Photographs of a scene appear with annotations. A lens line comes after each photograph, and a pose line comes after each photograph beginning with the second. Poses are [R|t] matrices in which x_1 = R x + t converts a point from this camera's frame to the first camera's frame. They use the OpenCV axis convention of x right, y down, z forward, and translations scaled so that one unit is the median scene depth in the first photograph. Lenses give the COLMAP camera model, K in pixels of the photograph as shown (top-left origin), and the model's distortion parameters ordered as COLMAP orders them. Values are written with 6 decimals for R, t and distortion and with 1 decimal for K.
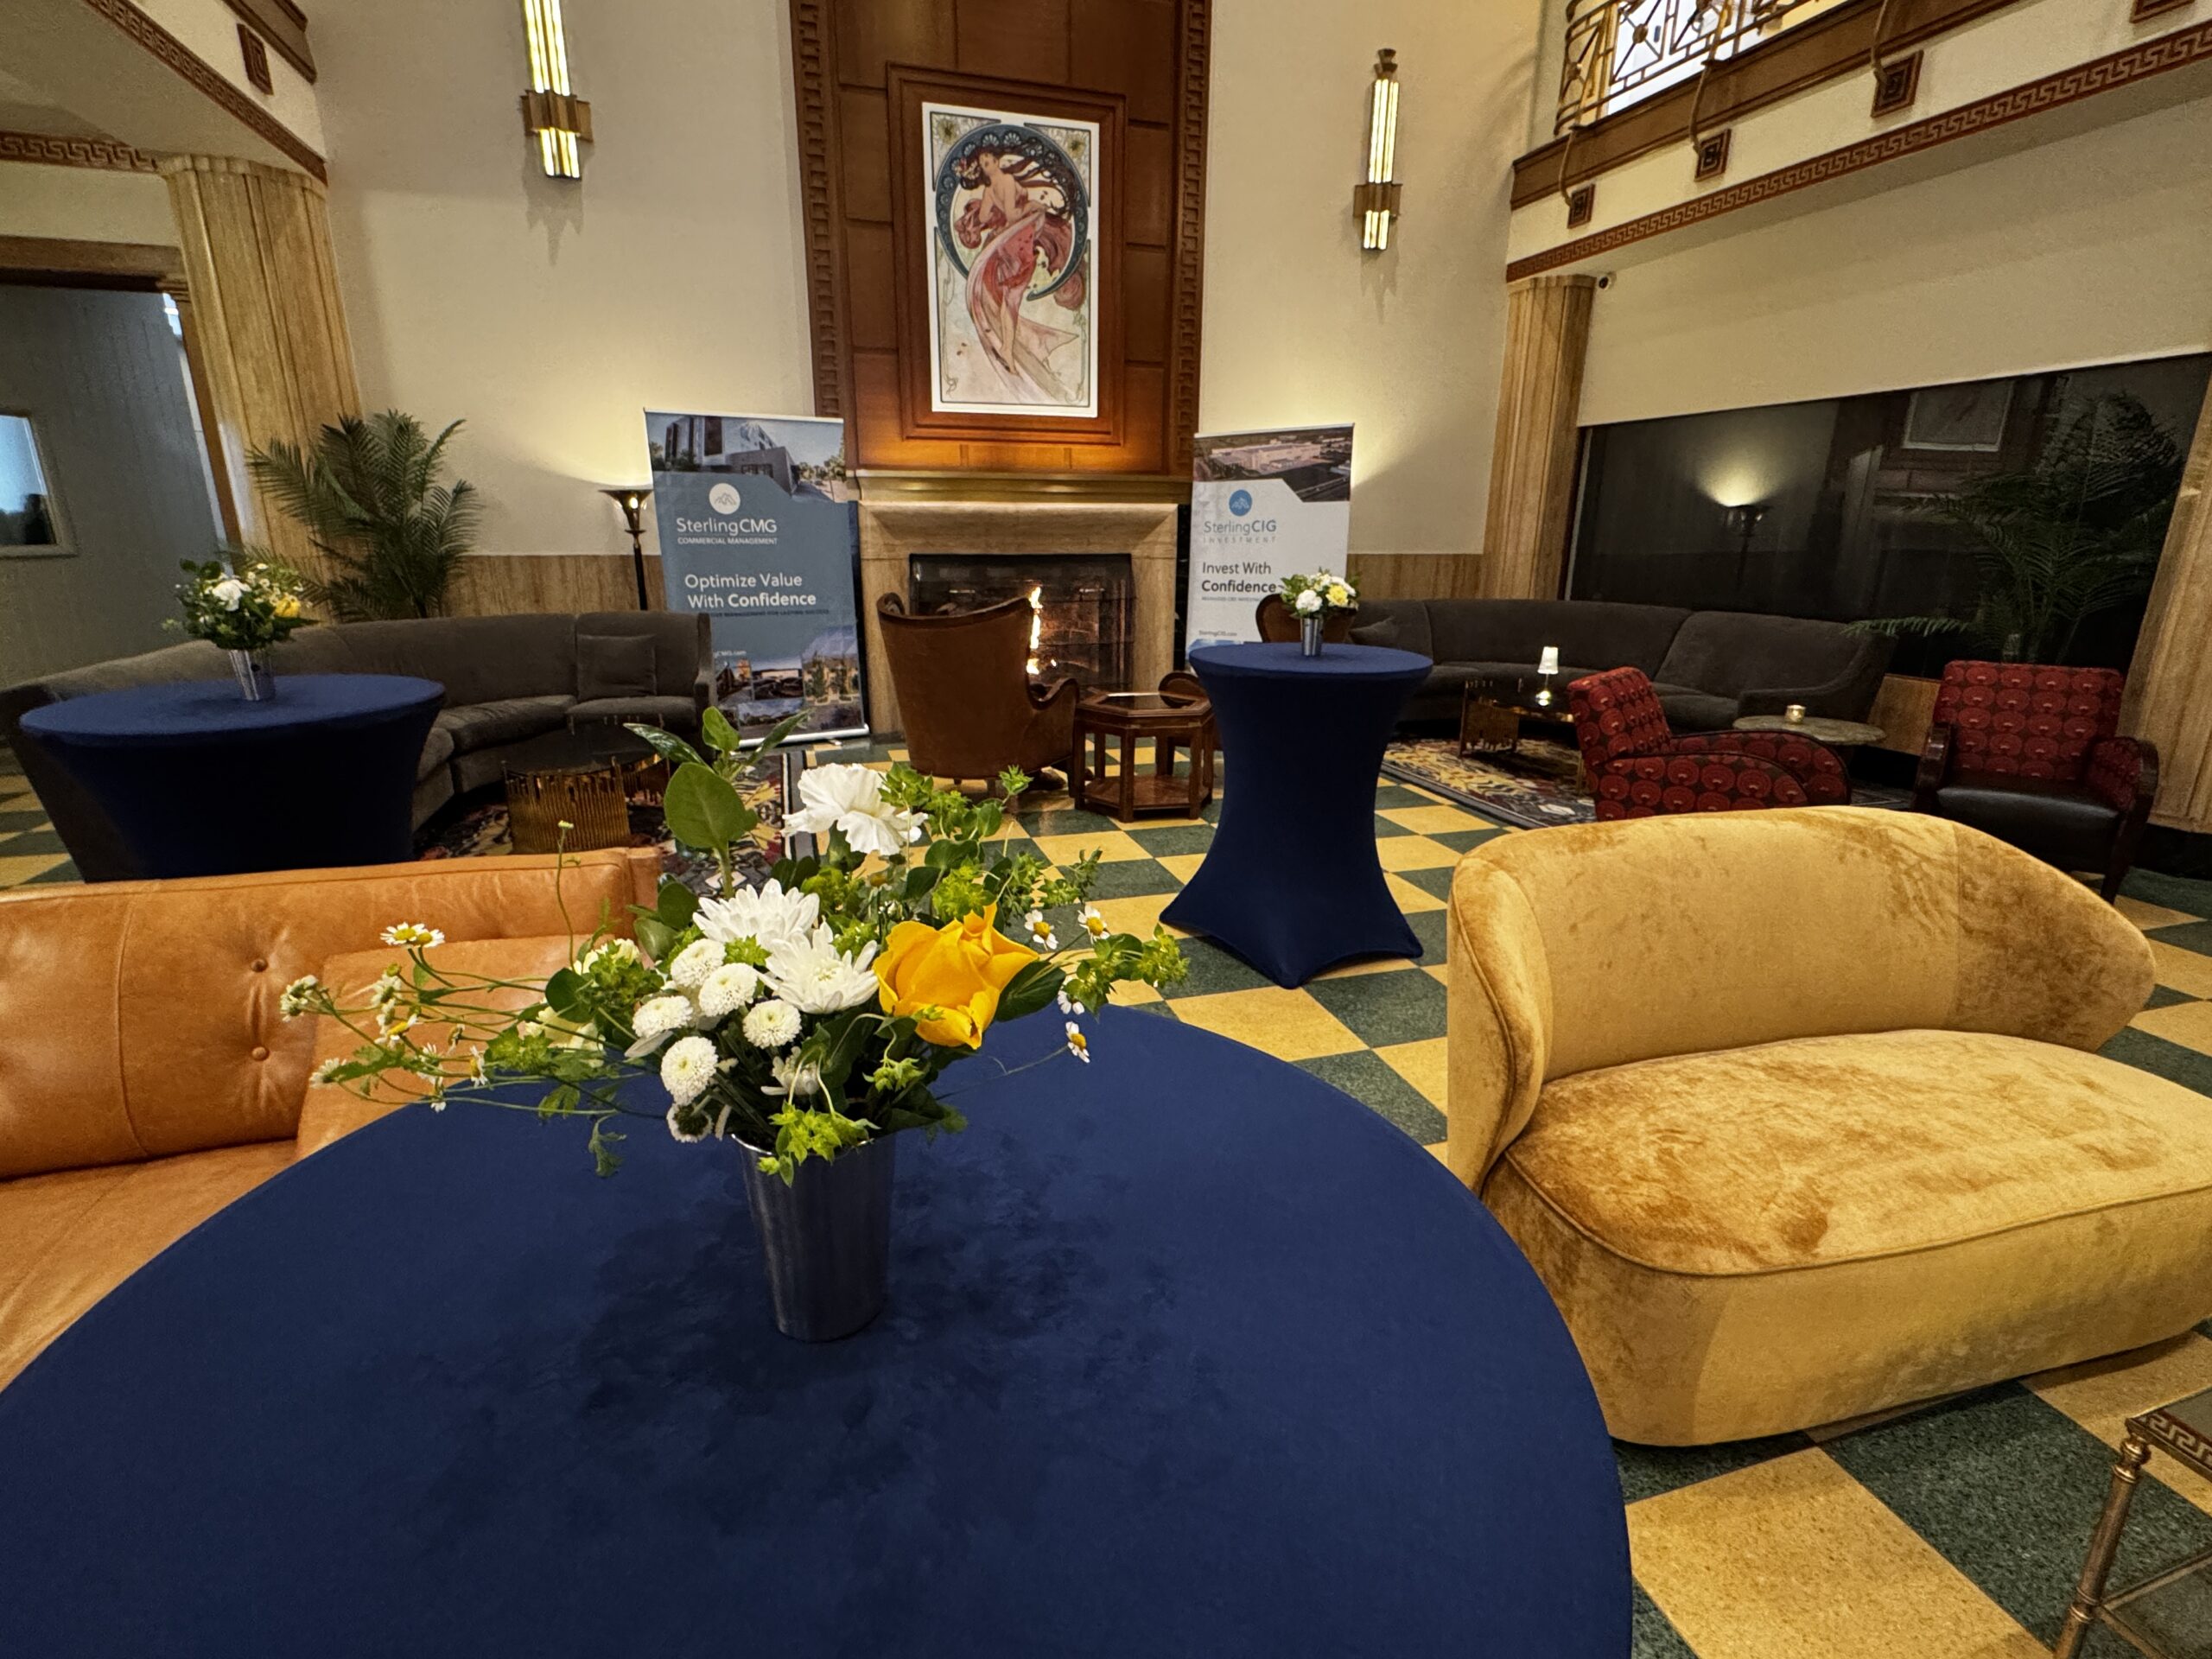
lens RADIAL K [[1044.2, 0, 1106.0], [0, 1044.2, 829.5], [0, 0, 1]] dist [0.001298, 0.000032]
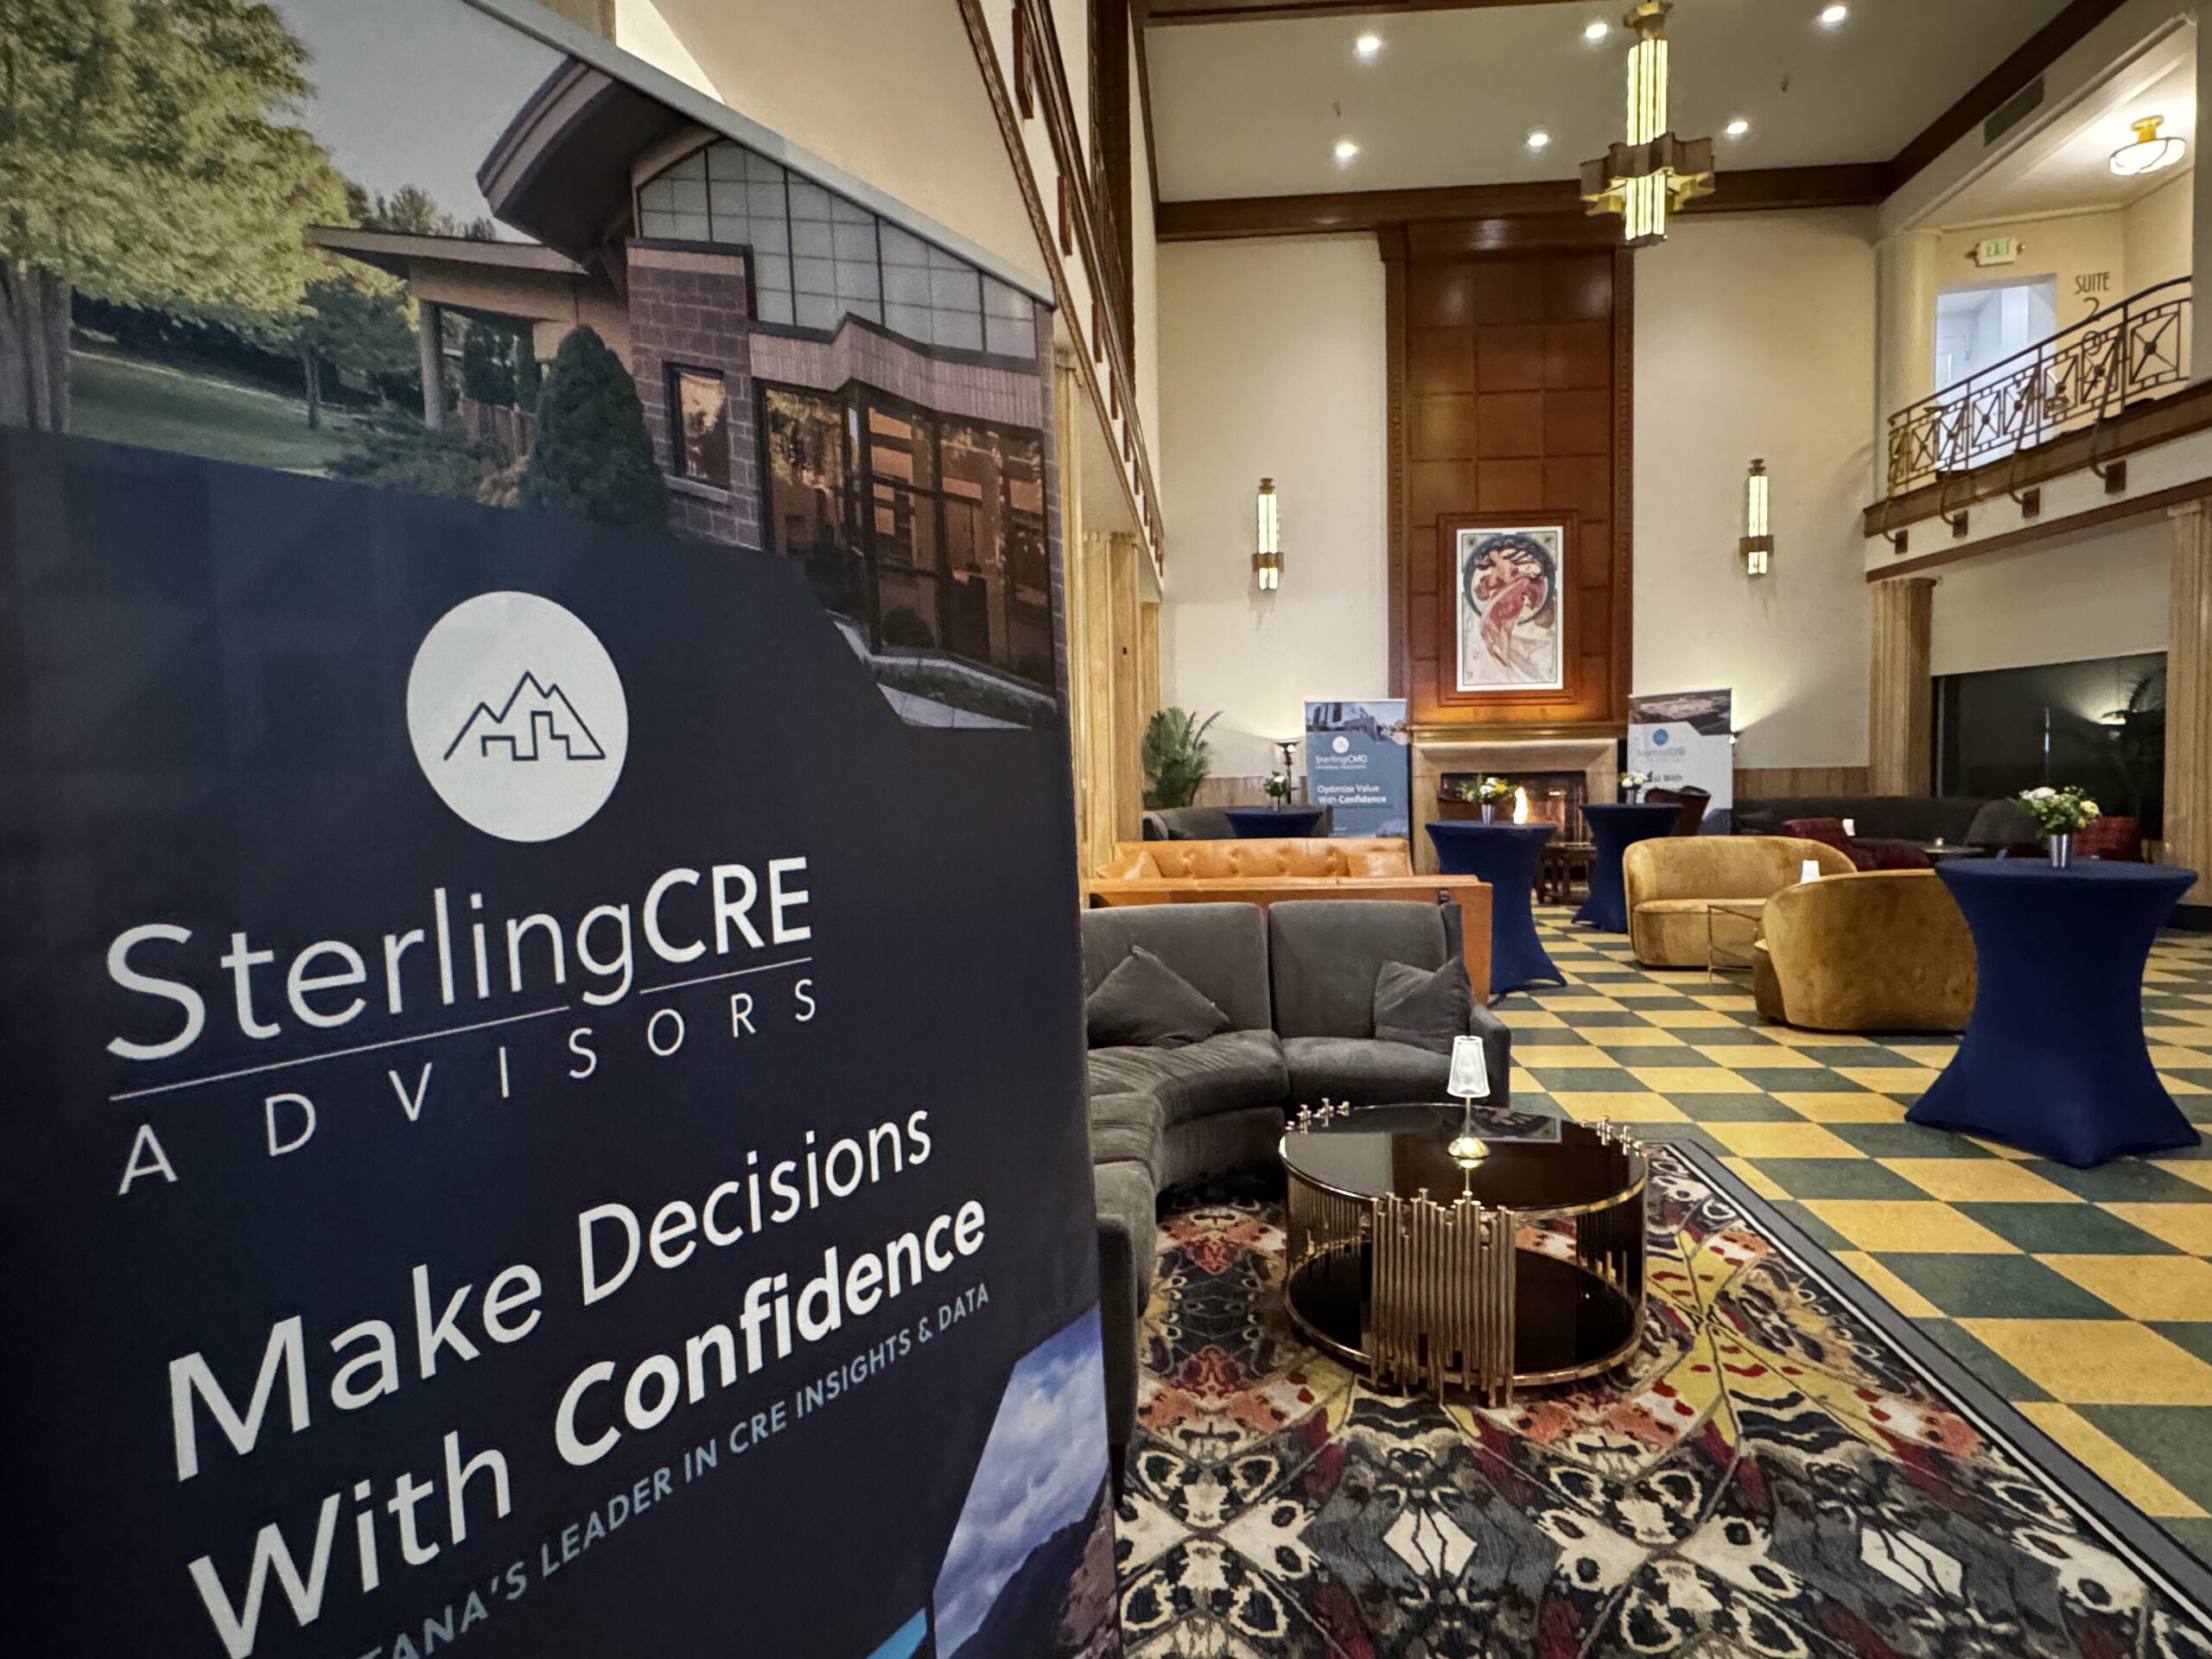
lens RADIAL K [[1335.8, 0, 1106.0], [0, 1335.8, 829.5], [0, 0, 1]] dist [-0.014226, -0.000134]
pose [[0.927069, -0.003386, -0.374874, 0.115161], [-0.081618, 0.974150, -0.210642, 0.319855], [0.365897, 0.225877, 0.902828, -1.110827]]
